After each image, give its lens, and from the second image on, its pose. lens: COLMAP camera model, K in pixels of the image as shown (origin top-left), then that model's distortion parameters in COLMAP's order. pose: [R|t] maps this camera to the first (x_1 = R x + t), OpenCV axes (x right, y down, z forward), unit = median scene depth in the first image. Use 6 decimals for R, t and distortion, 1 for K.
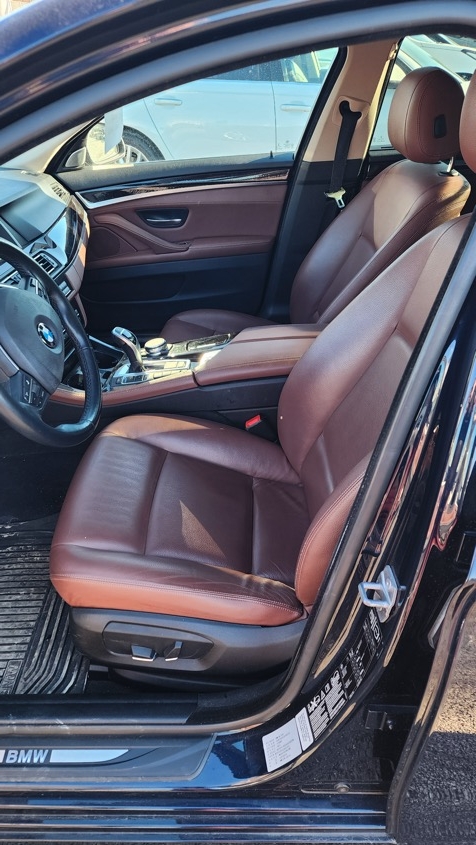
lens RADIAL K [[554.6, 0, 251.1], [0, 554.6, 420.7], [0, 0, 1]] dist [0.032995, -0.001264]
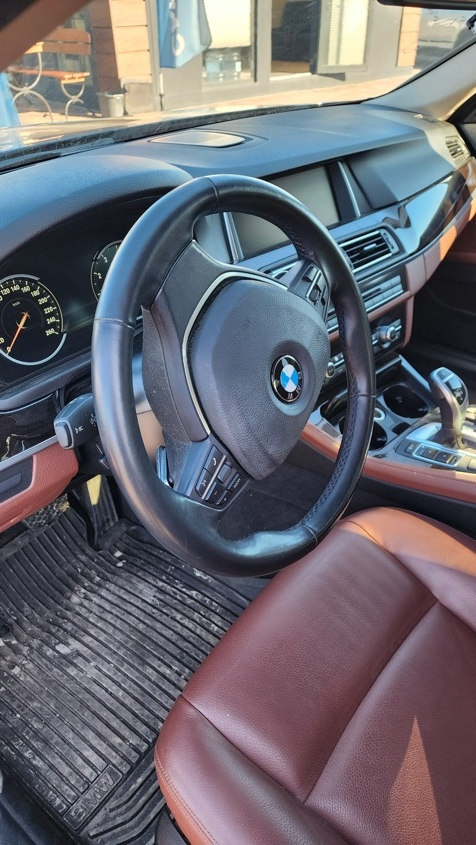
lens RADIAL K [[554.6, 0, 251.1], [0, 554.6, 420.7], [0, 0, 1]] dist [0.032995, -0.001264]
pose [[0.778452, 0.374575, -0.503693, -0.073540], [-0.356232, 0.924325, 0.136829, -0.124380], [0.516828, 0.072917, 0.852978, 0.367445]]
